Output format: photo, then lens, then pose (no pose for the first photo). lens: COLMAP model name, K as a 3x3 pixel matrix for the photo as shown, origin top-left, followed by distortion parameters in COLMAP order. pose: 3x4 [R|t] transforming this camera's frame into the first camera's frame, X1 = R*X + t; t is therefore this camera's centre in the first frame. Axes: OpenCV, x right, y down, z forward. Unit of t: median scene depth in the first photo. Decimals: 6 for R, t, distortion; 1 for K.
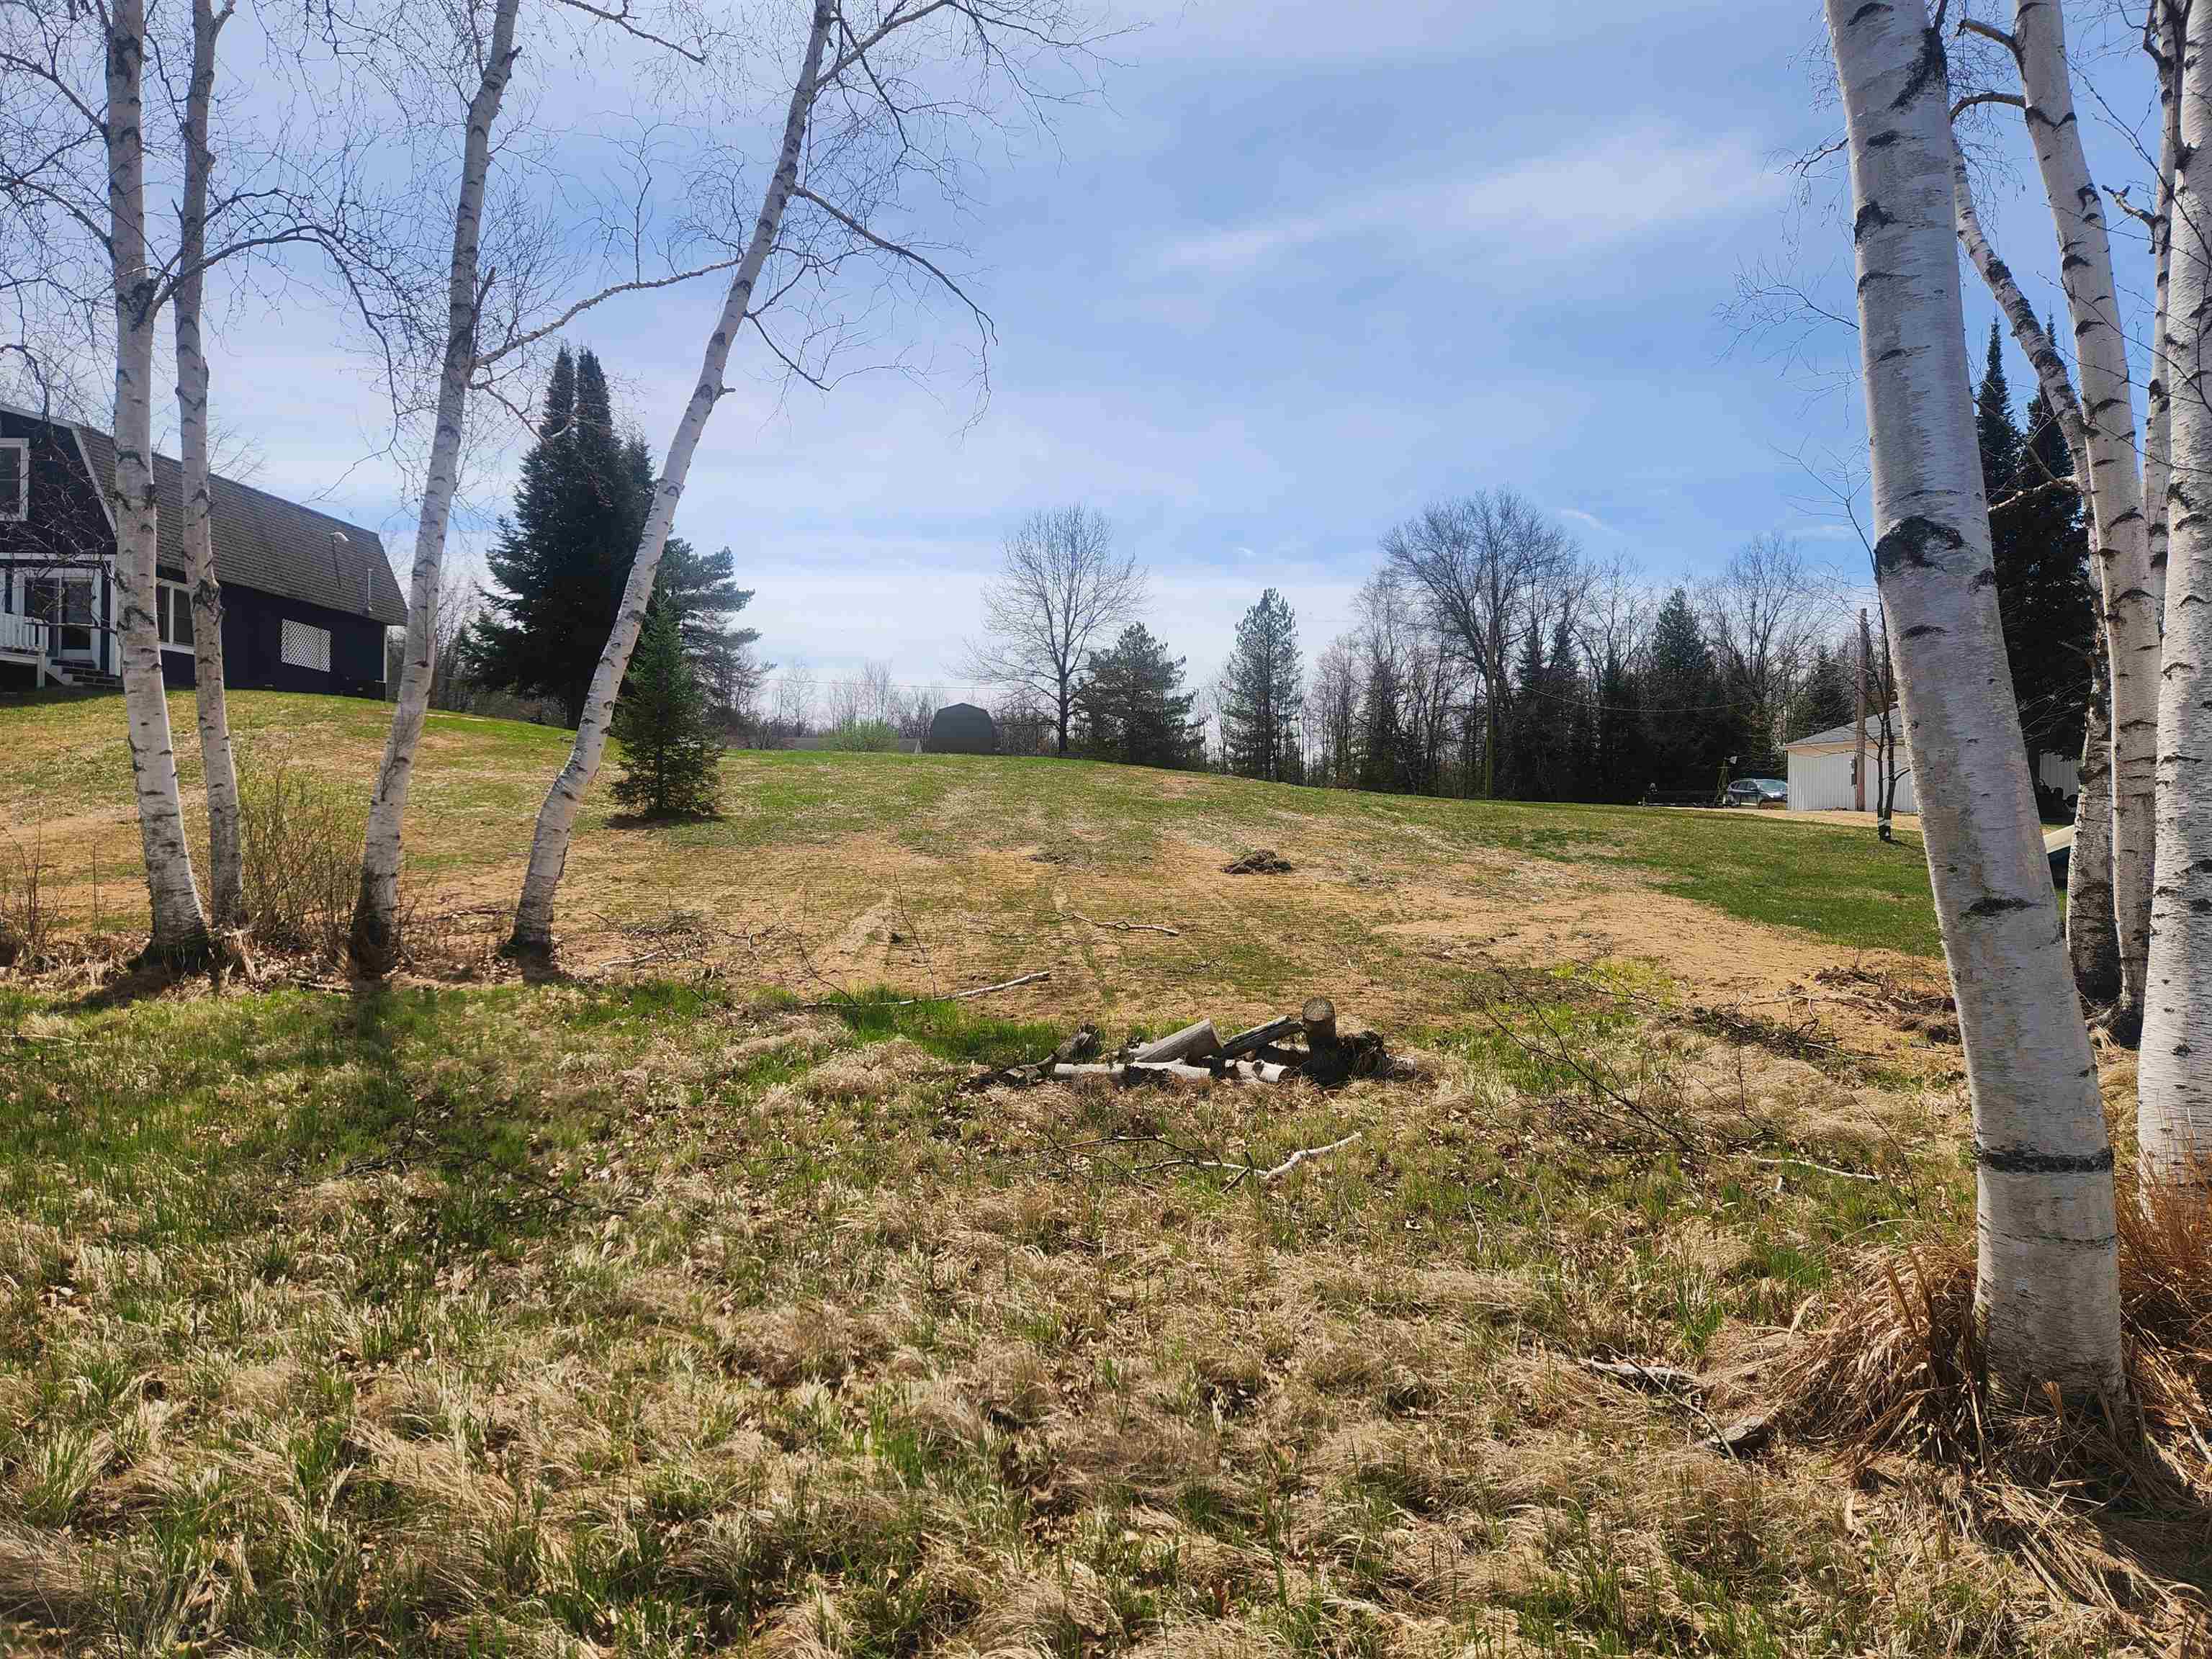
lens RADIAL K [[1514.7, 0, 1103.7], [0, 1514.7, 792.5], [0, 0, 1]] dist [0.075043, -0.058768]
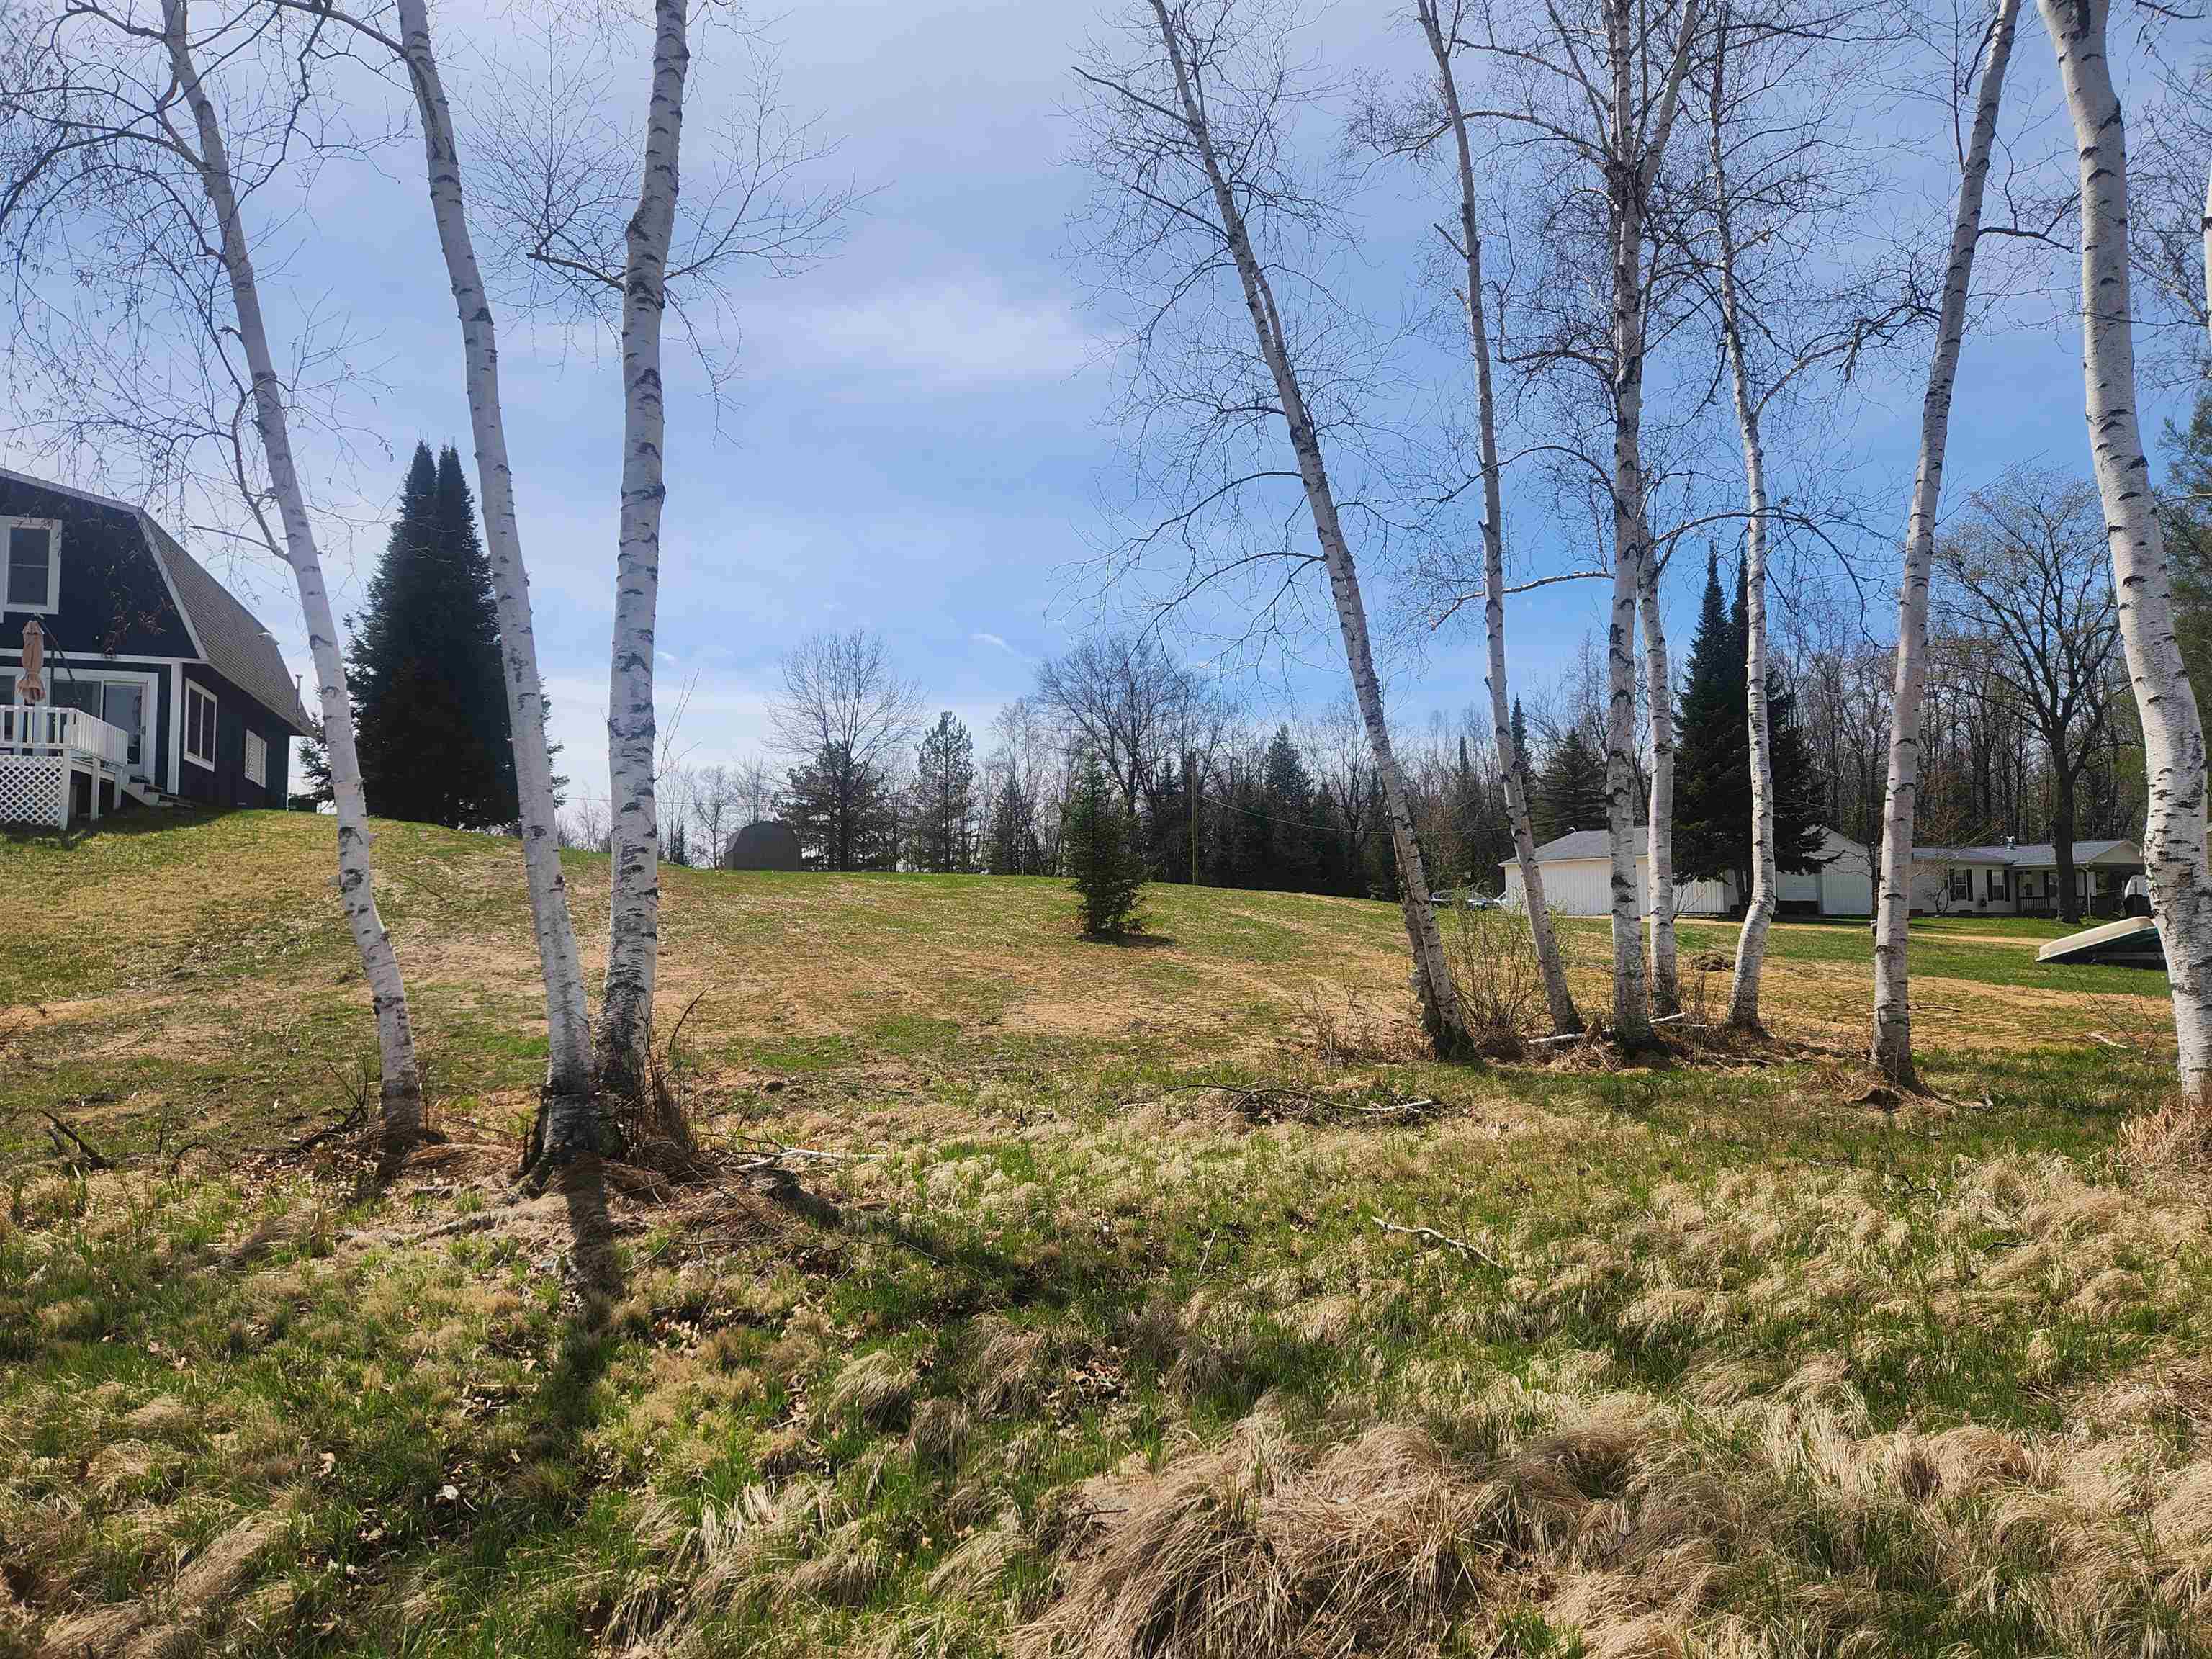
lens RADIAL K [[1514.7, 0, 1103.7], [0, 1514.7, 792.5], [0, 0, 1]] dist [0.075043, -0.058768]
pose [[0.930642, 0.010155, 0.365790, -0.266226], [0.017714, 0.997193, -0.072753, -0.002157], [-0.365502, 0.074187, 0.927850, -0.001196]]
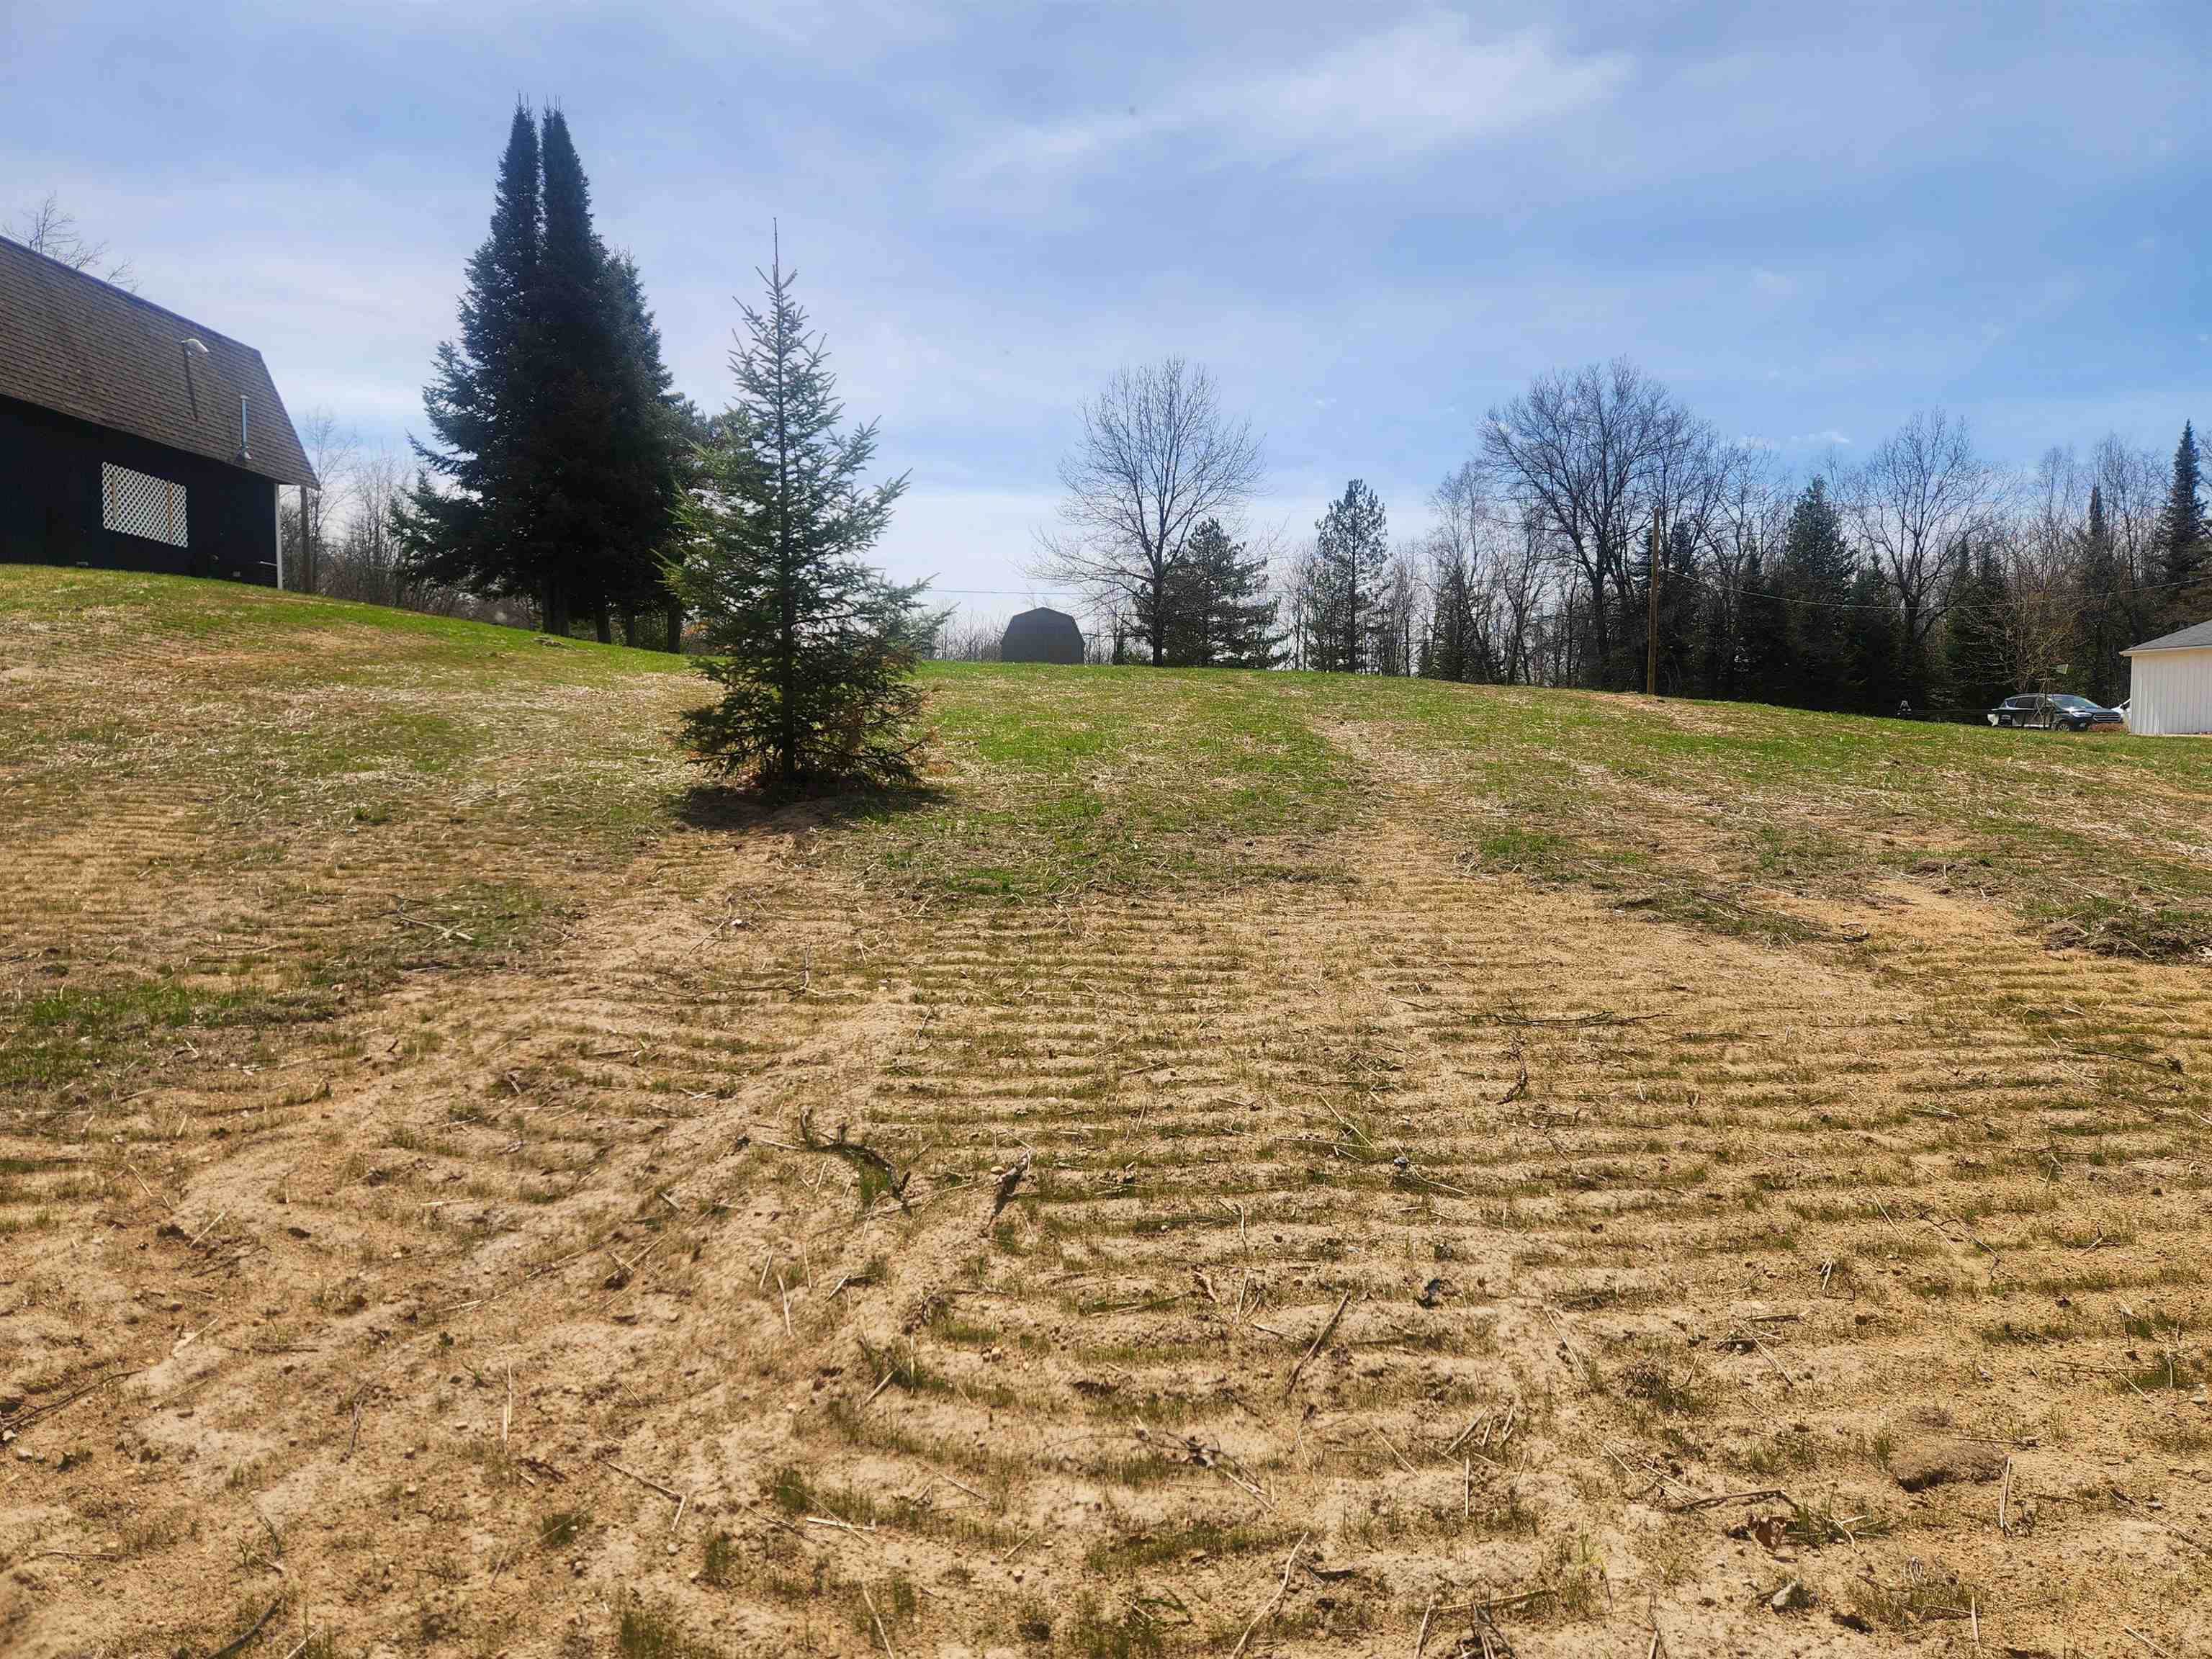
lens RADIAL K [[1487.9, 0, 1109.8], [0, 1487.9, 801.9], [0, 0, 1]] dist [0.079198, -0.054489]
pose [[0.999668, -0.008648, 0.024284, -0.082068], [0.007250, 0.998344, 0.057070, -0.001630], [-0.024738, -0.056875, 0.998075, 0.224708]]
